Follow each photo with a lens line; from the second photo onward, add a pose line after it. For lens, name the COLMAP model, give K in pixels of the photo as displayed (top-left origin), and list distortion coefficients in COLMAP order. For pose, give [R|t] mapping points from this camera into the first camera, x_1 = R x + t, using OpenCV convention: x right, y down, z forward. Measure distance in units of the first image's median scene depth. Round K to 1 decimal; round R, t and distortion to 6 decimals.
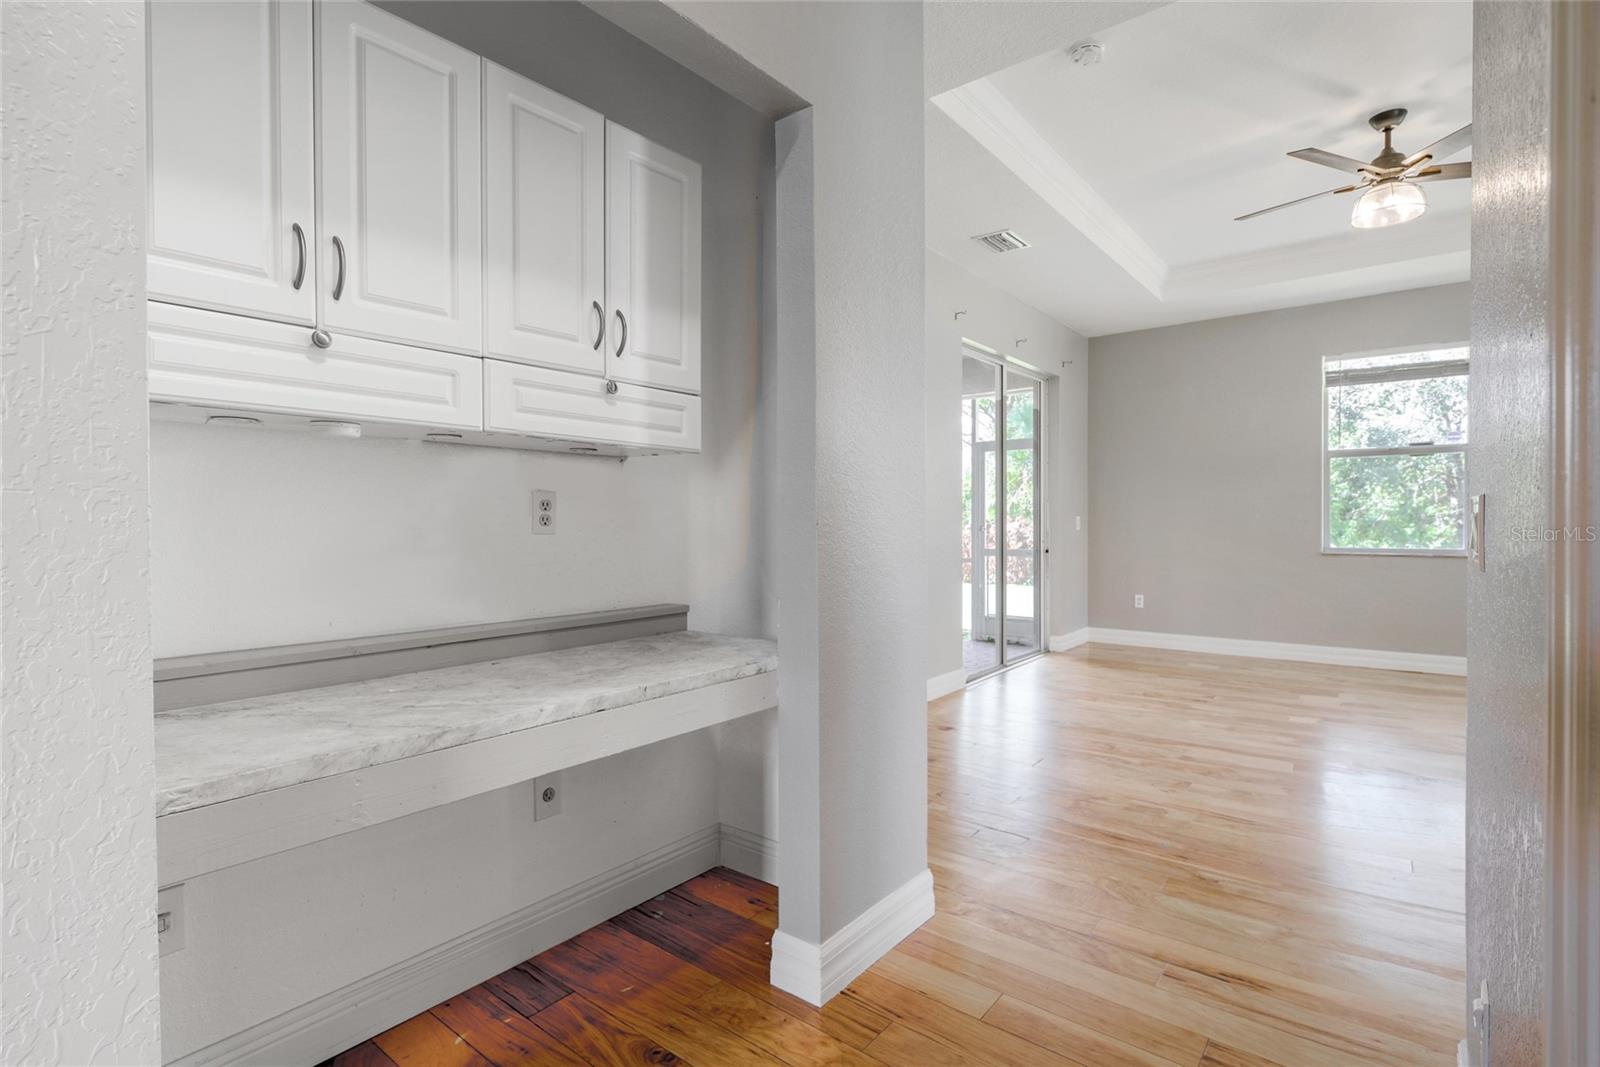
lens RADIAL K [[766.6, 0, 813.8], [0, 766.6, 531.5], [0, 0, 1]] dist [0.000529, 0.000330]
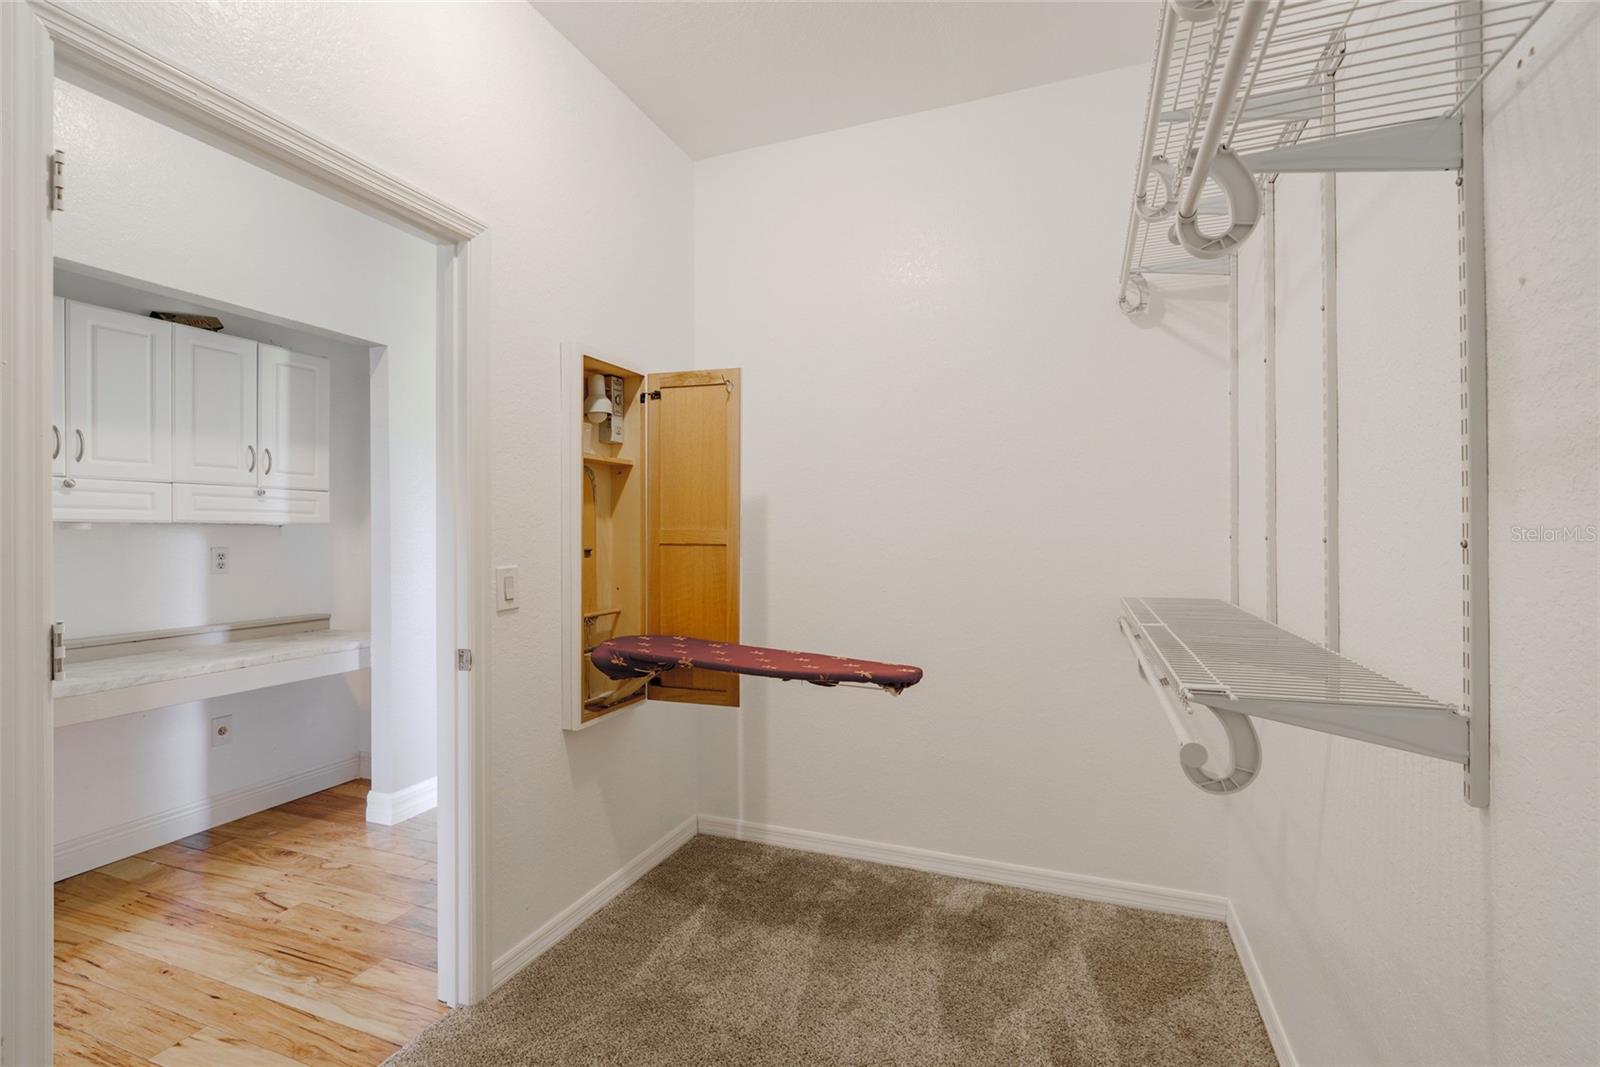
lens RADIAL K [[708.1, 0, 806.5], [0, 708.1, 531.5], [0, 0, 1]] dist [-0.003986, 0.000932]
pose [[0.956276, -0.001554, 0.292460, 0.464990], [0.005733, 0.999893, -0.013435, -0.066941], [-0.292408, 0.014524, 0.956183, -0.936198]]
